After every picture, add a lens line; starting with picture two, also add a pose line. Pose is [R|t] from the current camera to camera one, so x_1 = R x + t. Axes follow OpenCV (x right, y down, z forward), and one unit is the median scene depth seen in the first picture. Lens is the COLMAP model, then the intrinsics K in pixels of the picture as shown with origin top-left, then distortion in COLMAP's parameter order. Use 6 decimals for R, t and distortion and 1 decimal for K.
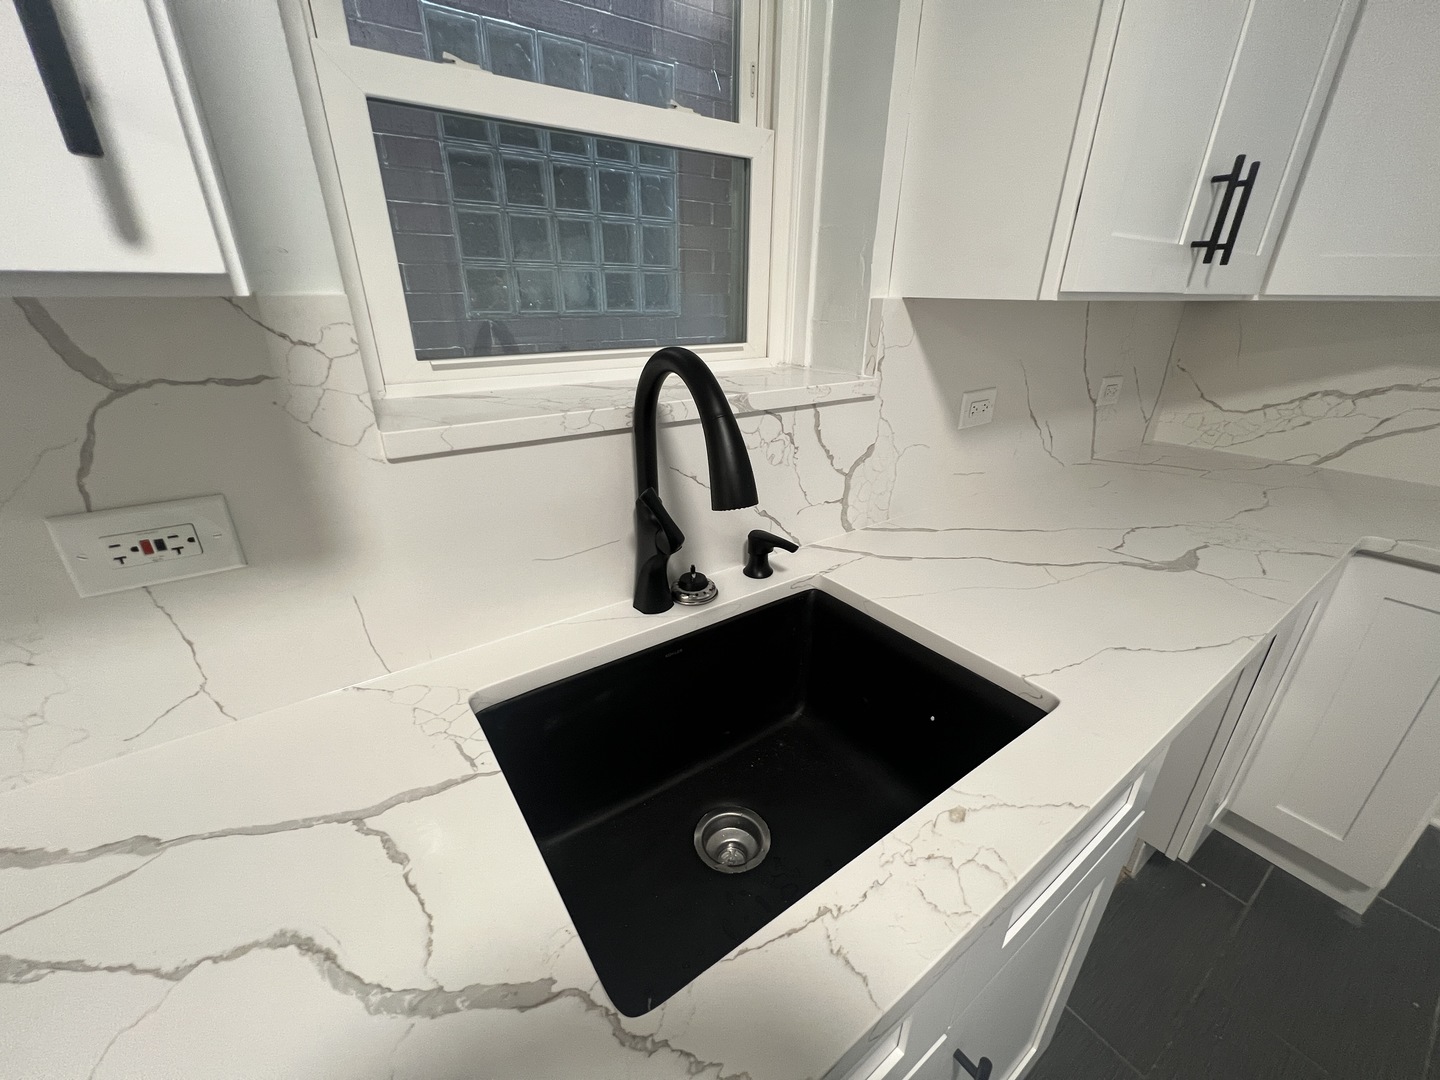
lens RADIAL K [[575.4, 0, 715.3], [0, 575.4, 534.8], [0, 0, 1]] dist [-0.006361, 0.000734]
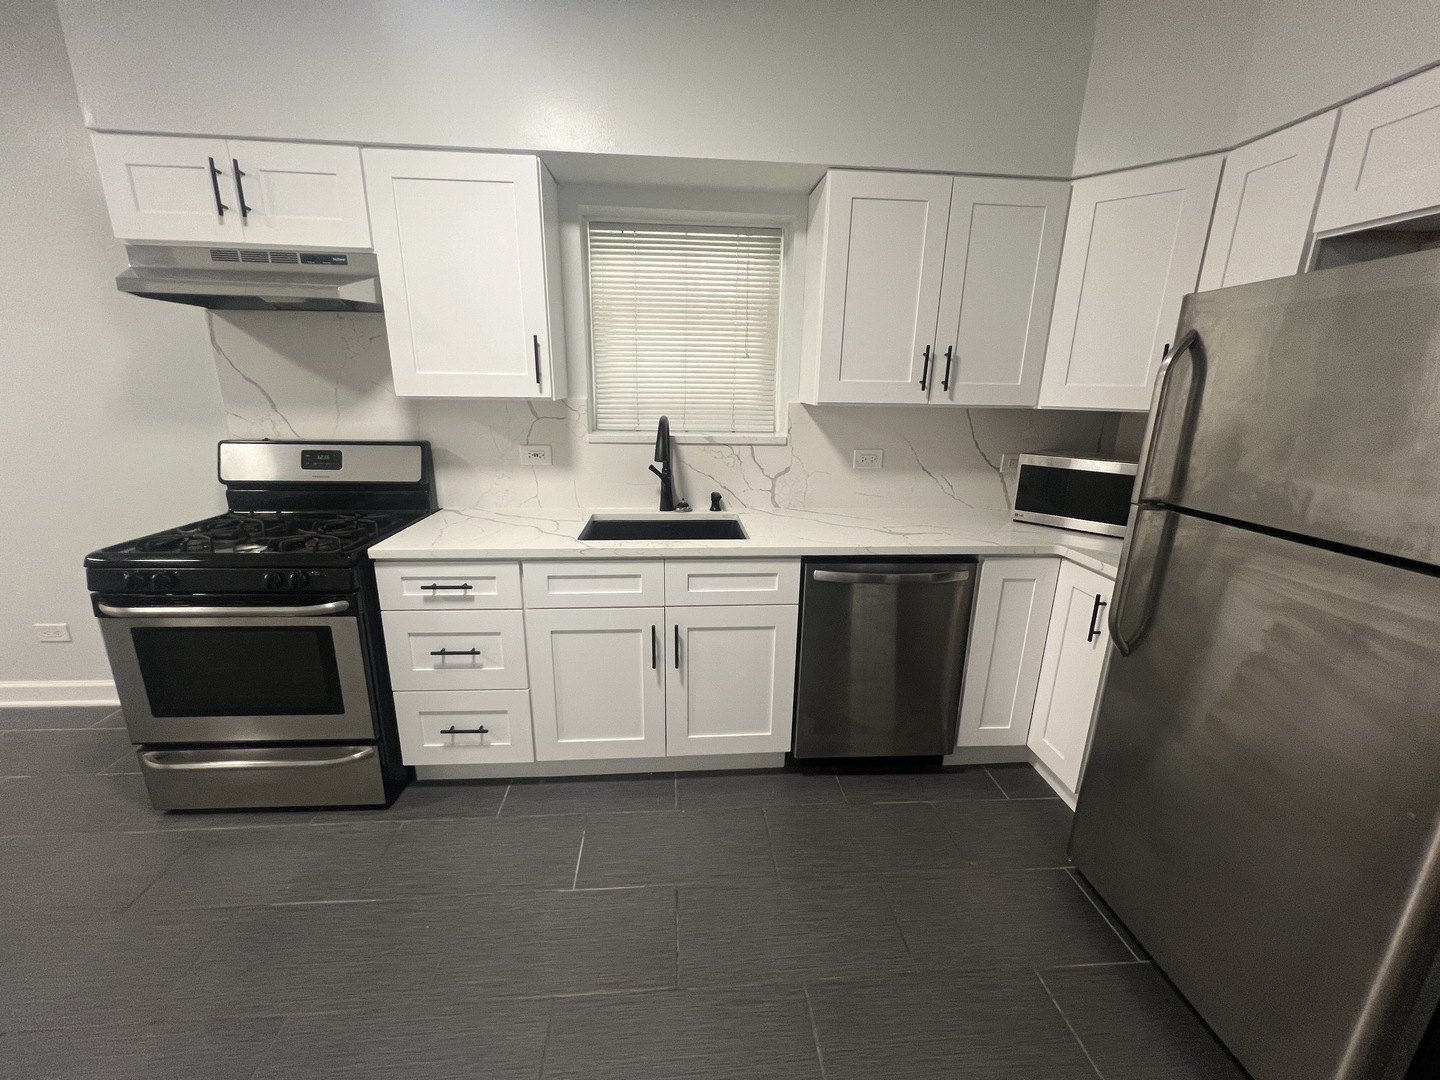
lens RADIAL K [[575.4, 0, 717.4], [0, 575.4, 538.5], [0, 0, 1]] dist [-0.006361, 0.000734]
pose [[0.861571, 0.140820, -0.487714, 1.344303], [-0.207133, 0.974657, -0.084494, 0.405300], [0.463456, 0.173820, 0.868905, -1.131258]]
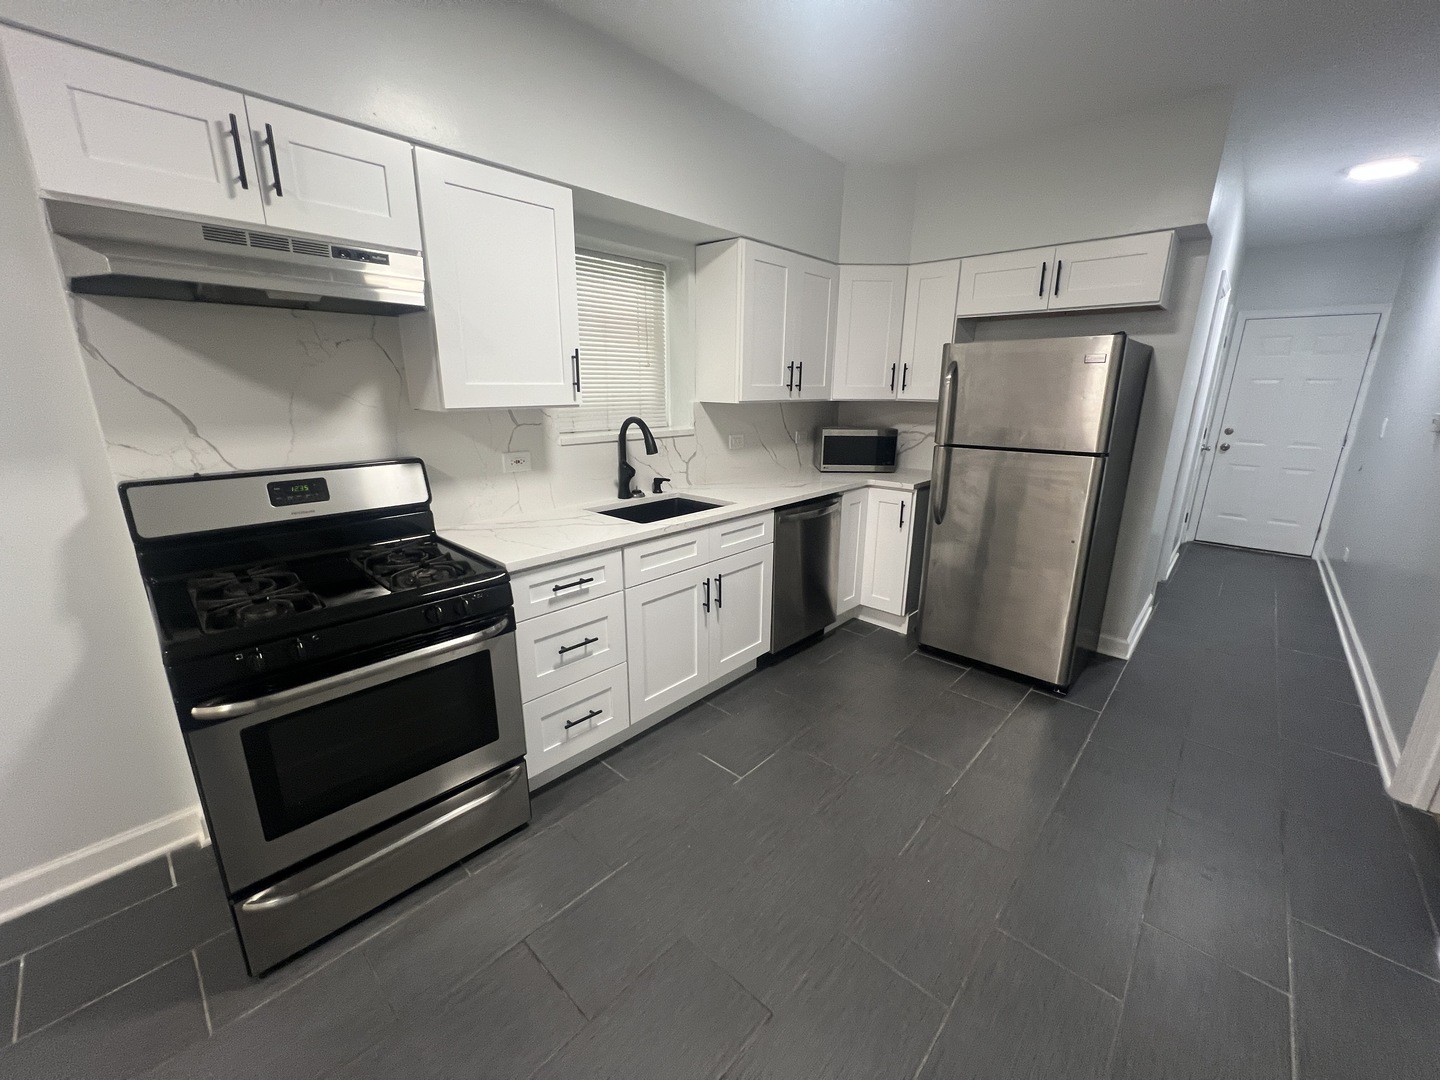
lens RADIAL K [[575.4, 0, 722.4], [0, 575.4, 538.8], [0, 0, 1]] dist [-0.006361, 0.000734]
pose [[0.976543, -0.055724, 0.207987, -0.237624], [0.082924, 0.988756, -0.124438, 0.727437], [-0.198714, 0.138766, 0.970184, -1.975689]]
